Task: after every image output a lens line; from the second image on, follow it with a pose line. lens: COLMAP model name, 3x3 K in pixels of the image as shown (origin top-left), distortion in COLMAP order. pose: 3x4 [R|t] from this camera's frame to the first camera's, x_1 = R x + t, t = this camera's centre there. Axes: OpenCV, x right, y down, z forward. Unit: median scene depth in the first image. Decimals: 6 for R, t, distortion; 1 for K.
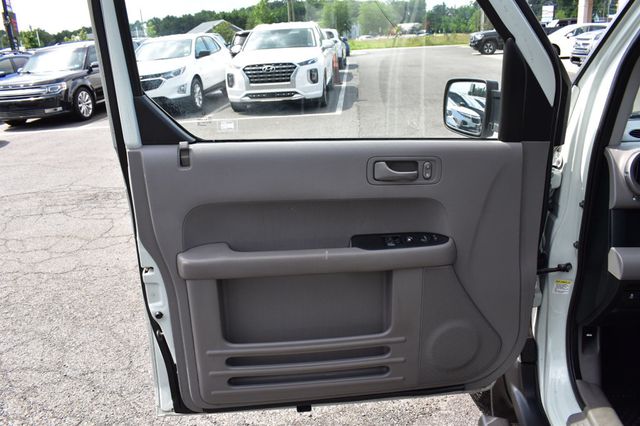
lens RADIAL K [[496.8, 0, 319.5], [0, 496.8, 211.7], [0, 0, 1]] dist [-0.106986, 0.024806]
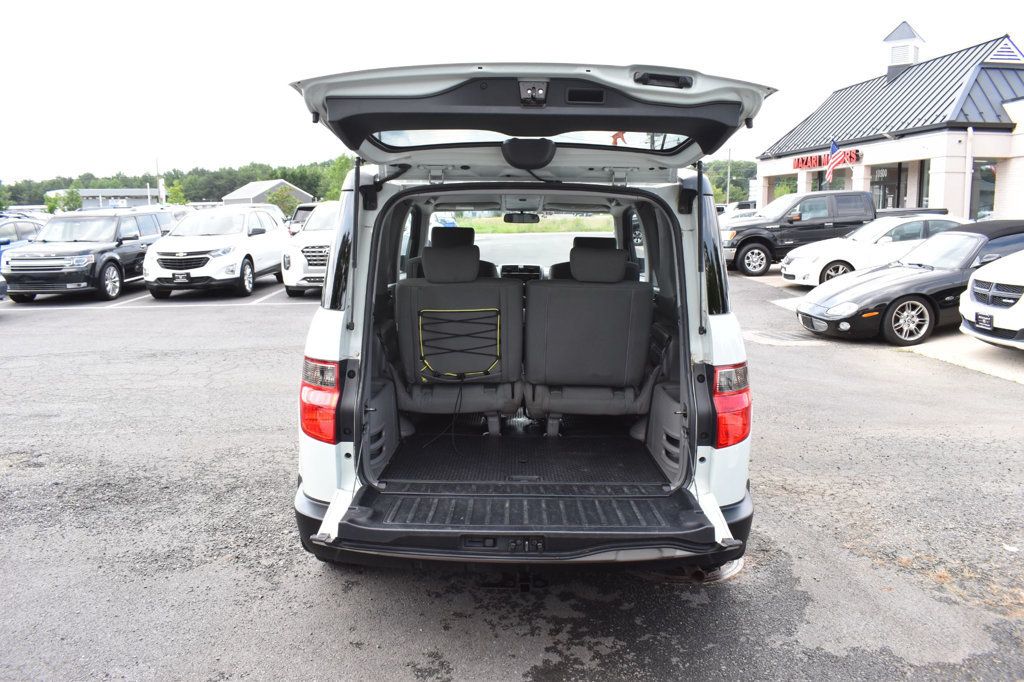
lens RADIAL K [[795.0, 0, 509.7], [0, 795.0, 341.8], [0, 0, 1]] dist [-0.106986, 0.024806]
pose [[0.994237, 0.030641, 0.102728, 0.075251], [-0.011645, 0.983480, -0.180643, 0.123127], [-0.106566, 0.178406, 0.978169, -0.398714]]
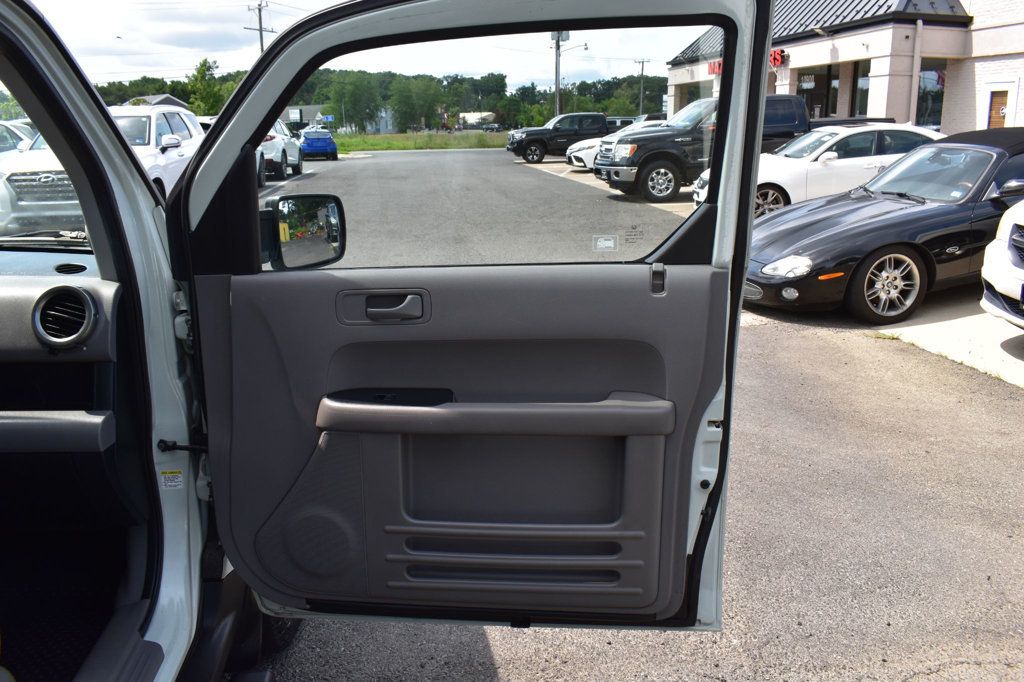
lens RADIAL K [[795.0, 0, 508.5], [0, 795.0, 340.2], [0, 0, 1]] dist [-0.106986, 0.024806]
pose [[0.978620, -0.003306, 0.205649, 0.244147], [0.020498, 0.996460, -0.081527, 0.006977], [-0.204651, 0.083999, 0.975224, -0.052720]]
